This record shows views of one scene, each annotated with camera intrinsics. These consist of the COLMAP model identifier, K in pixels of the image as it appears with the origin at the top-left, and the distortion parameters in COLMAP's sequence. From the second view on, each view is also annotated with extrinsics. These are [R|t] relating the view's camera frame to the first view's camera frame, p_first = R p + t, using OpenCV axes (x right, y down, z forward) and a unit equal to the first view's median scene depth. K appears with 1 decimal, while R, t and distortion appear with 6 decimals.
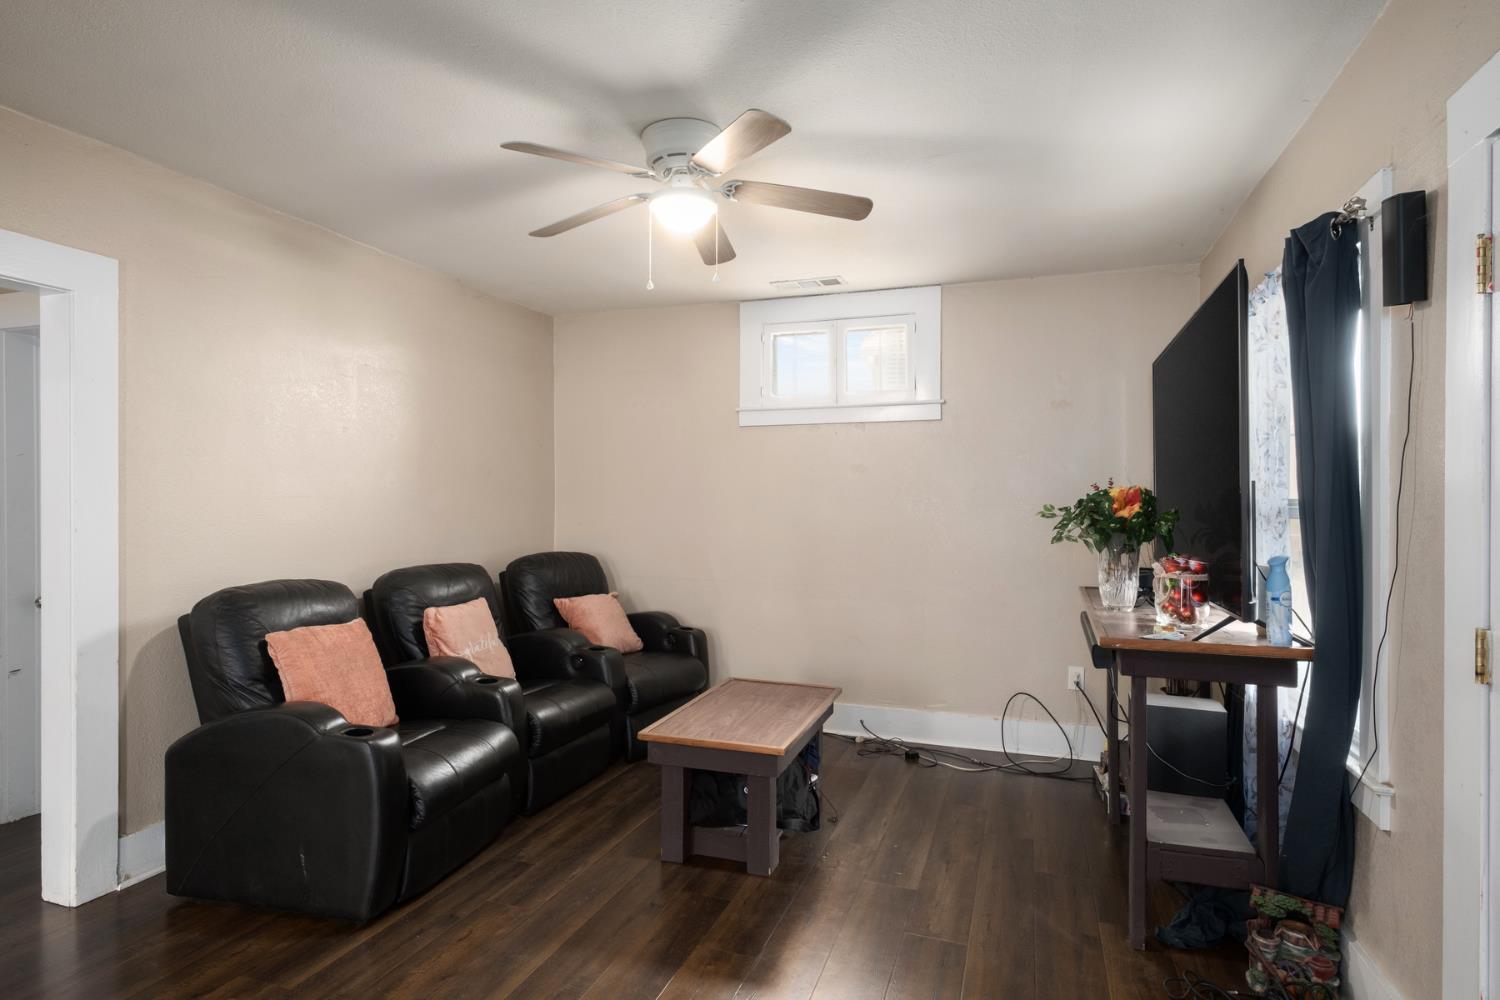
lens RADIAL K [[801.2, 0, 735.8], [0, 801.2, 503.9], [0, 0, 1]] dist [-0.002664, 0.002002]
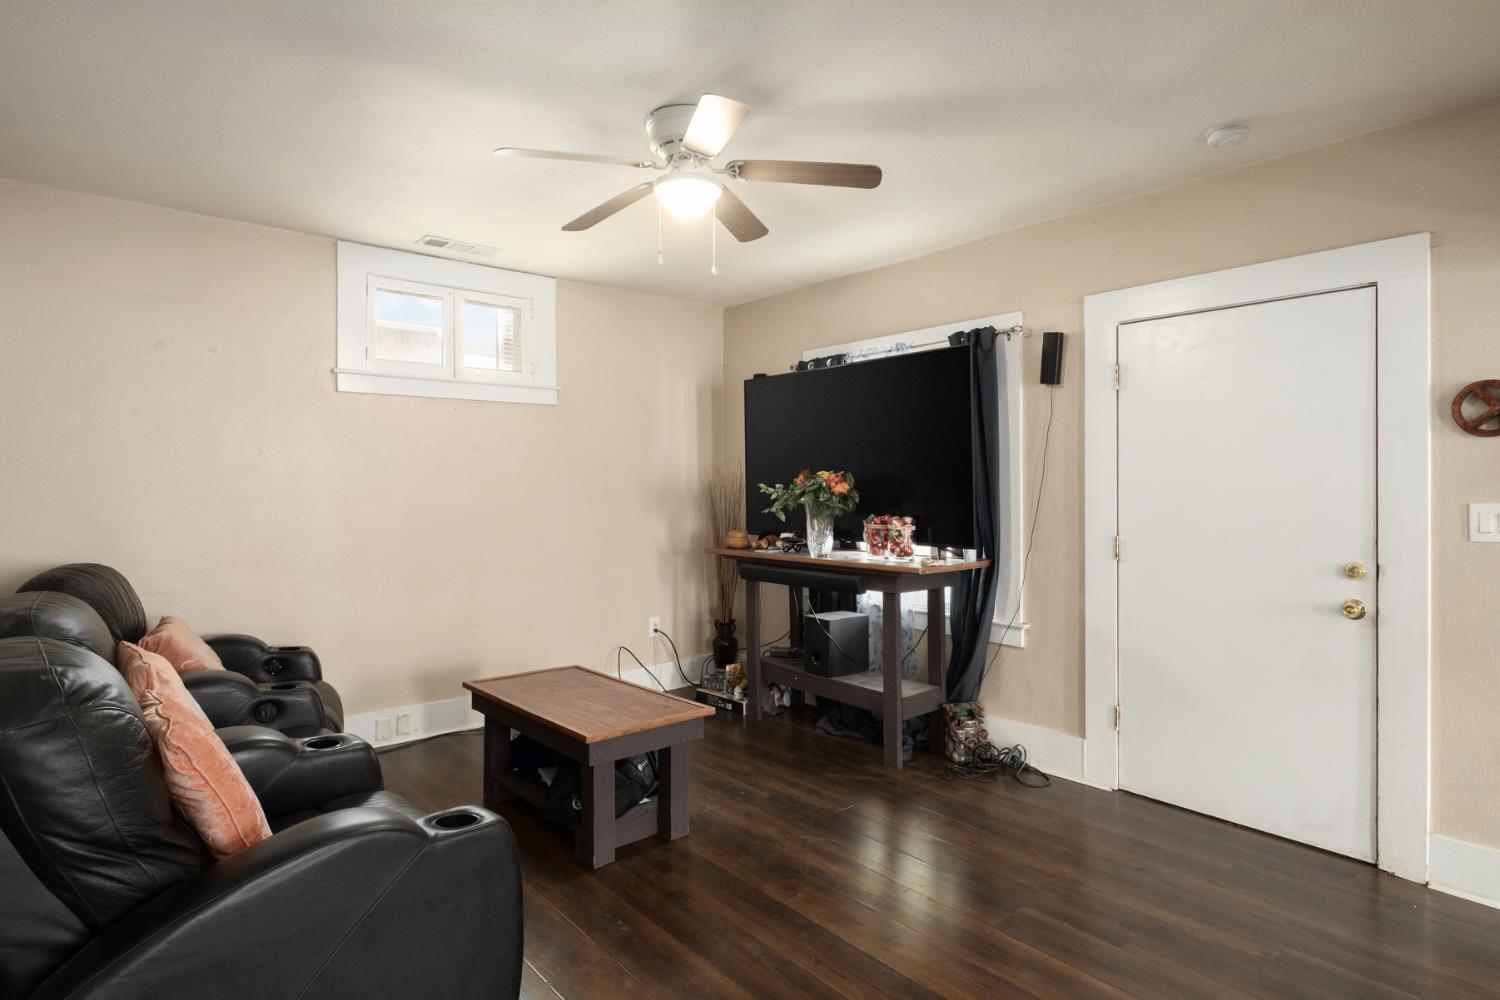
lens RADIAL K [[801.2, 0, 737.0], [0, 801.2, 489.0], [0, 0, 1]] dist [-0.002664, 0.002002]
pose [[0.509235, -0.008379, 0.860587, -0.769220], [0.005317, 0.999964, 0.006590, -0.000430], [-0.860611, 0.001220, 0.509261, 0.369178]]
